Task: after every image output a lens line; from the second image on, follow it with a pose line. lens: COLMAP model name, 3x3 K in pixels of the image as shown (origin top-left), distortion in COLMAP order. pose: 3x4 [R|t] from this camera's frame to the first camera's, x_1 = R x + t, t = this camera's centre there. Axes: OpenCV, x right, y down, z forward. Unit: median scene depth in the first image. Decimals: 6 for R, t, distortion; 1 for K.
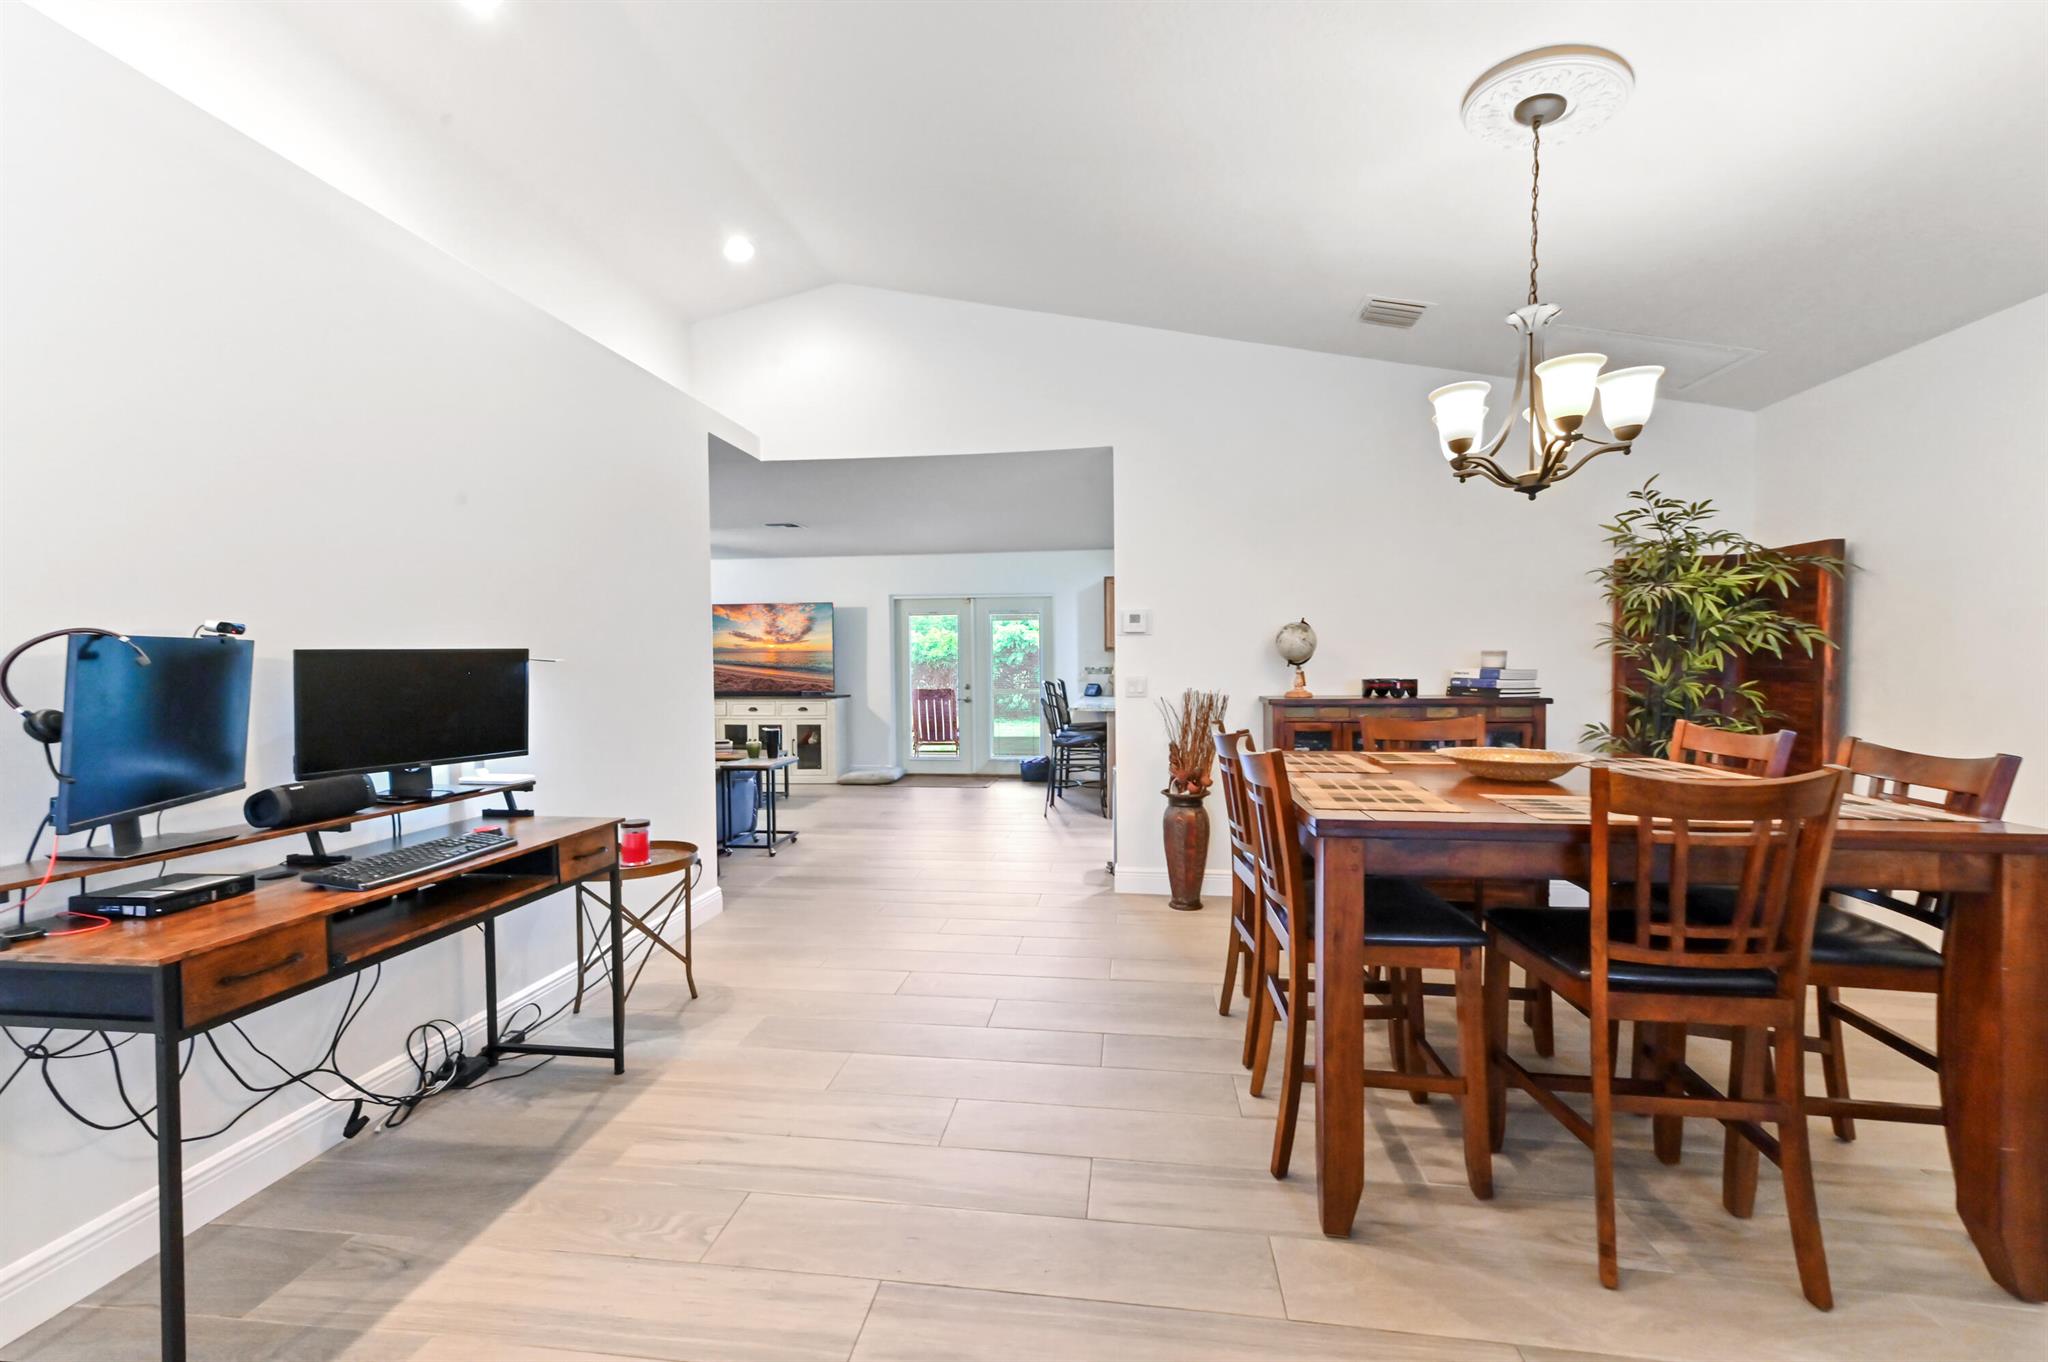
lens RADIAL K [[820.4, 0, 1019.4], [0, 820.4, 676.8], [0, 0, 1]] dist [0.008134, -0.000182]
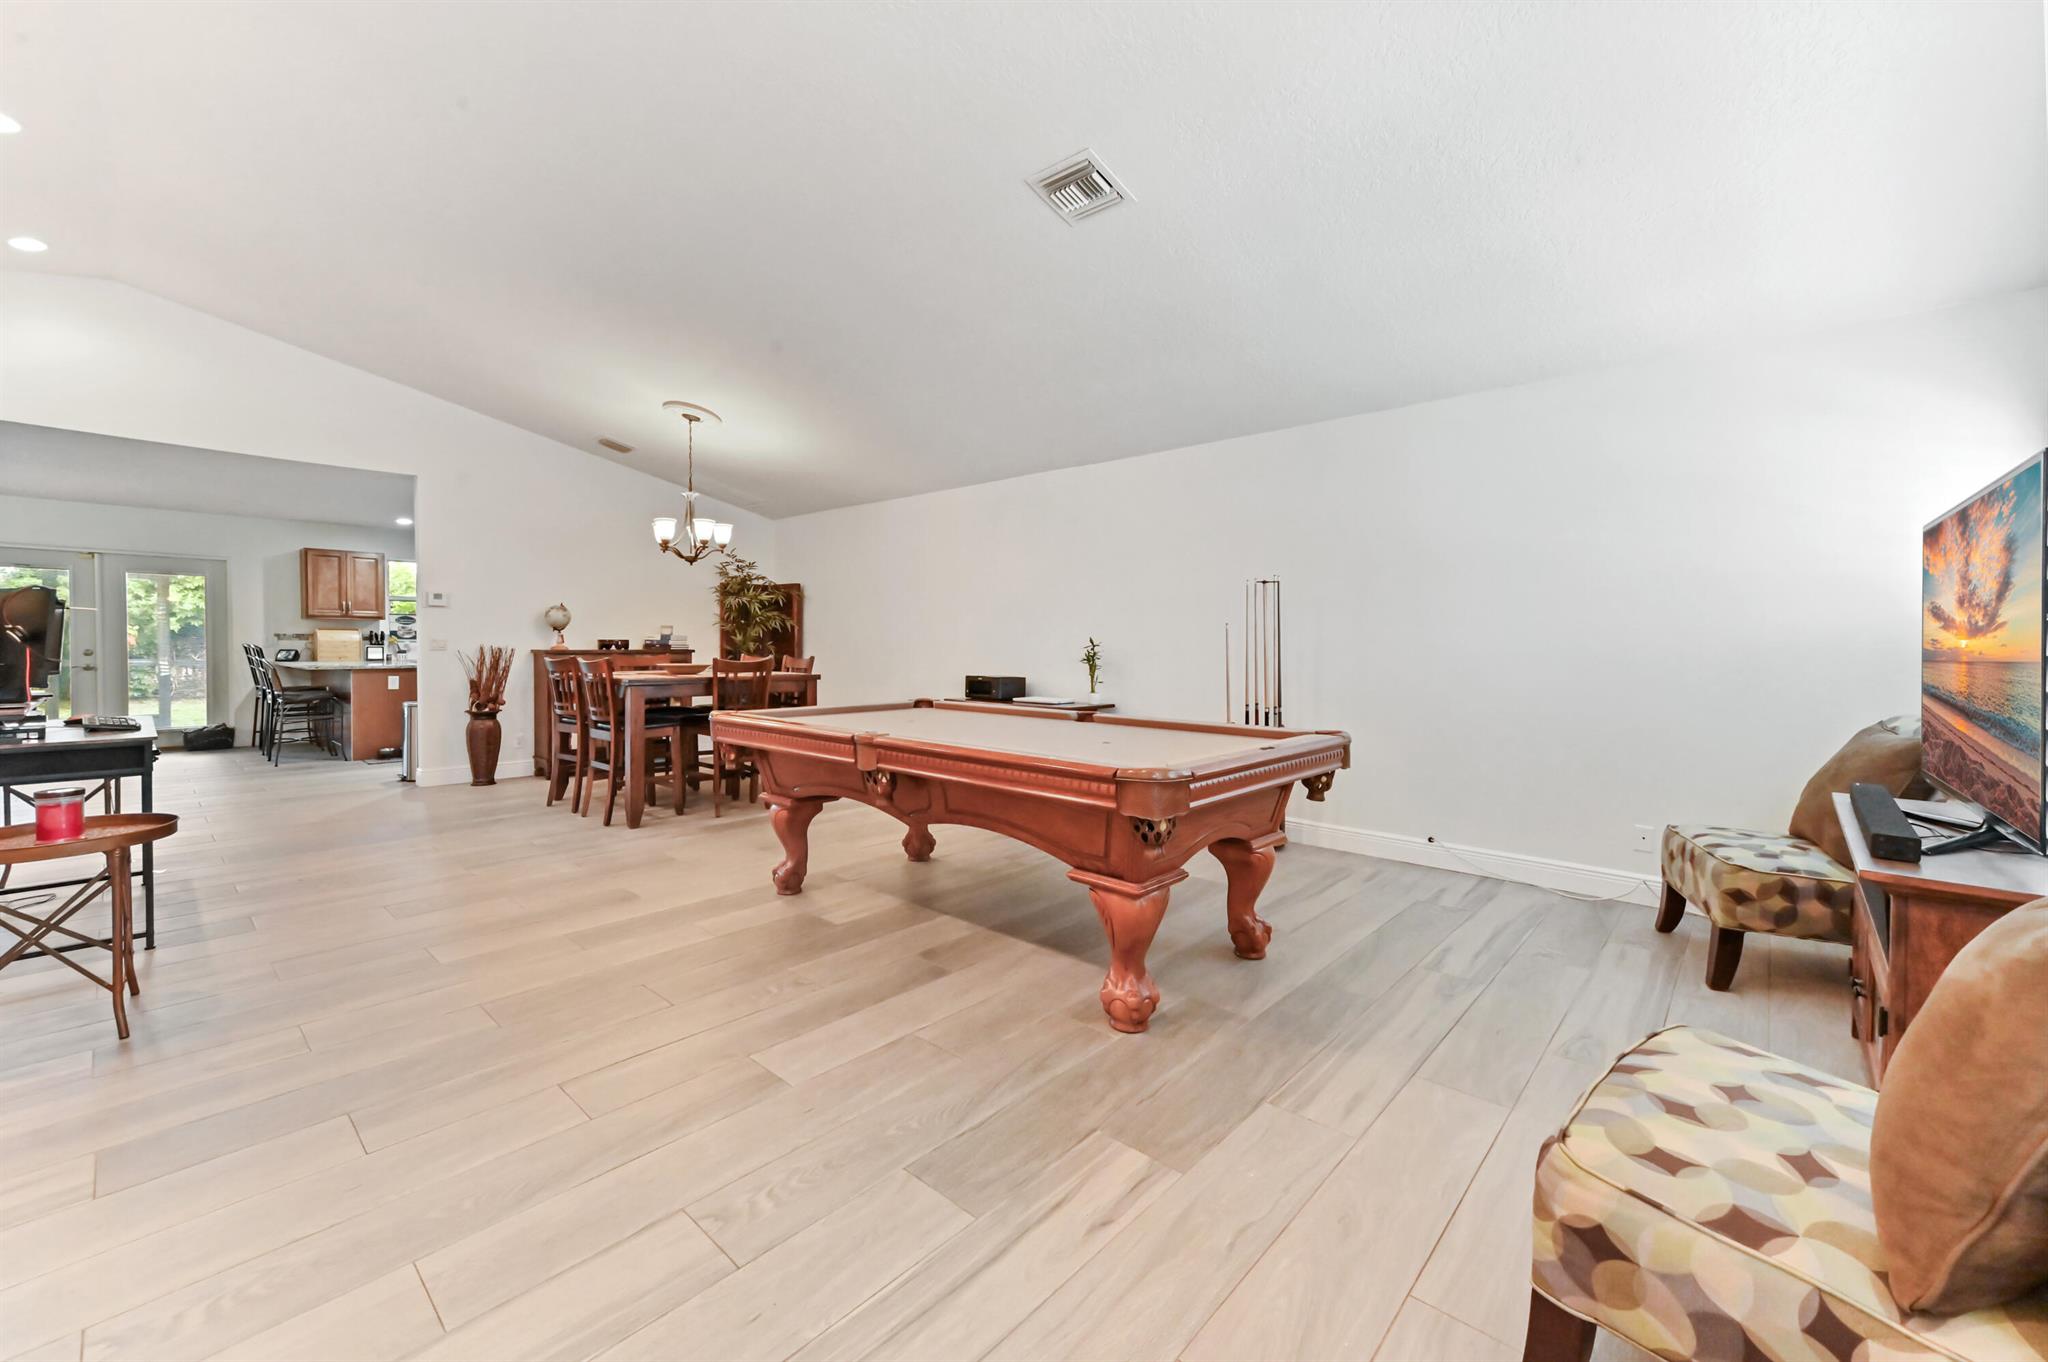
lens RADIAL K [[820.4, 0, 1019.4], [0, 820.4, 676.8], [0, 0, 1]] dist [0.008134, -0.000182]
pose [[0.565683, -0.021134, 0.824352, -0.591029], [0.001771, 0.999700, 0.024414, 0.046478], [-0.824621, -0.012351, 0.565551, -0.836089]]
